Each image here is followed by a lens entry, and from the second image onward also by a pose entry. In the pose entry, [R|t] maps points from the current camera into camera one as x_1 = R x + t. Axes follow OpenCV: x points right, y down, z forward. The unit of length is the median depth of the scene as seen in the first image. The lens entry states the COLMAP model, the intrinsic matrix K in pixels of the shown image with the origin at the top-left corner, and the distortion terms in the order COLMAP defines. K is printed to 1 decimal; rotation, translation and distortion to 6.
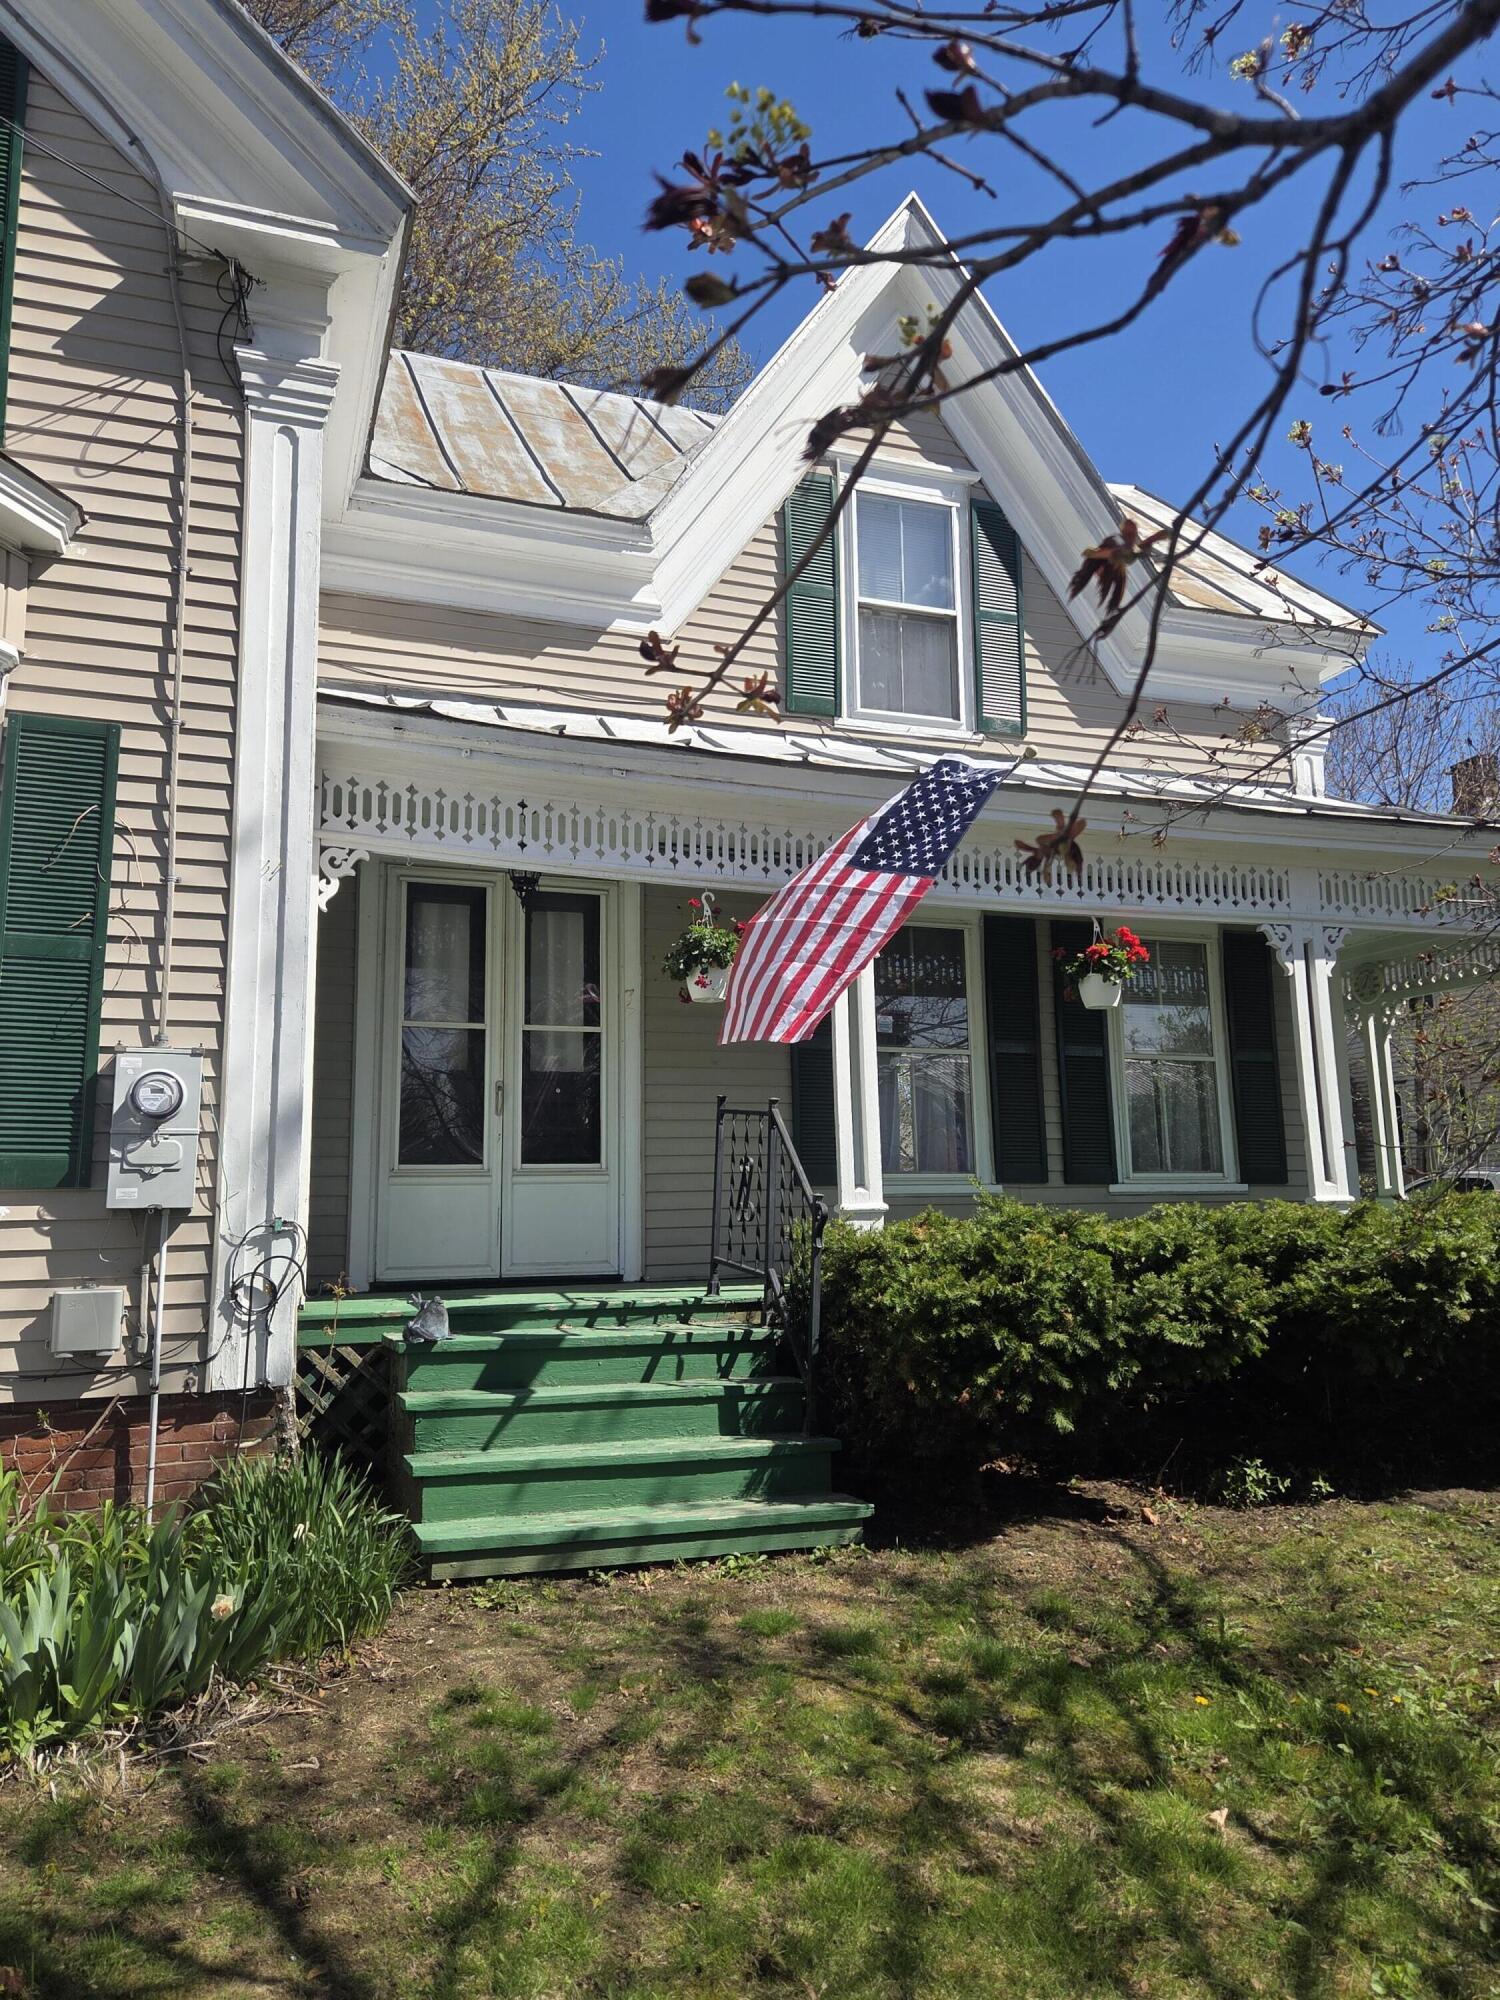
lens RADIAL K [[1376.3, 0, 750.0], [0, 1376.3, 1000.0], [0, 0, 1]] dist [0.031871, -0.000710]
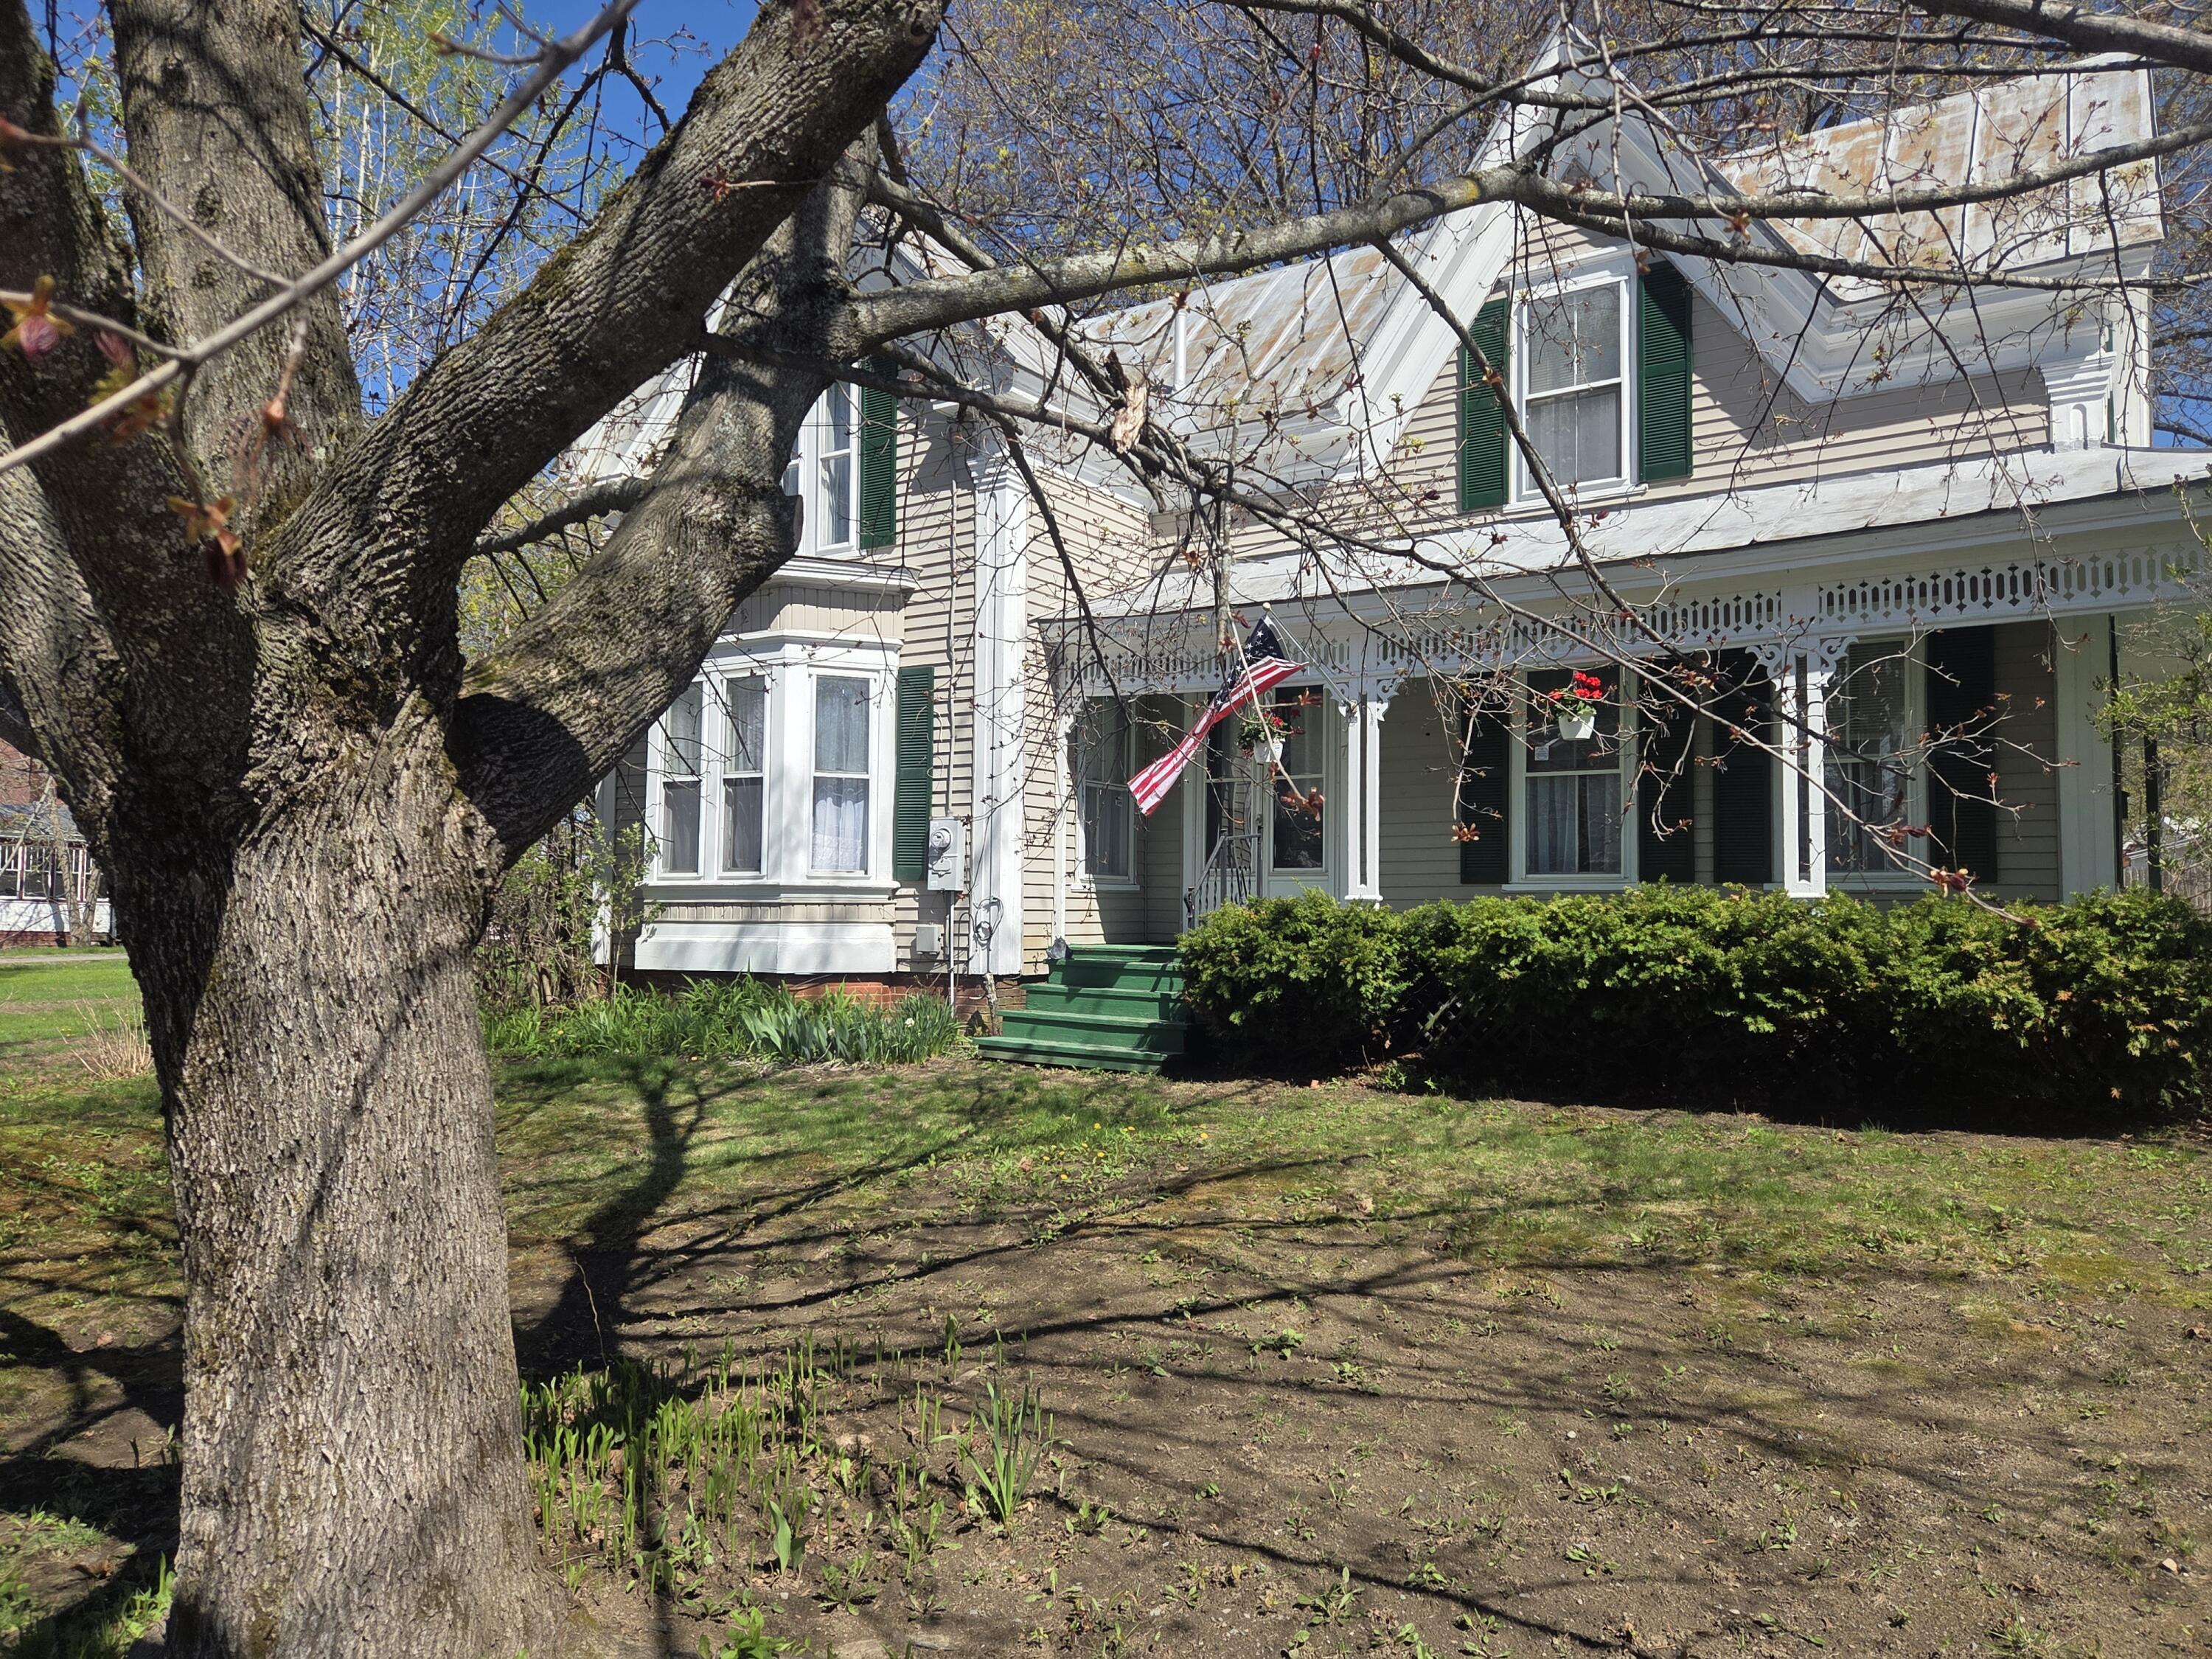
lens RADIAL K [[1522.2, 0, 1106.0], [0, 1522.2, 829.5], [0, 0, 1]] dist [0.031871, -0.000710]
pose [[0.600343, -0.022834, -0.799417, 1.497230], [0.104190, 0.993306, 0.049872, -0.035427], [0.792927, -0.113231, 0.598703, -0.210392]]
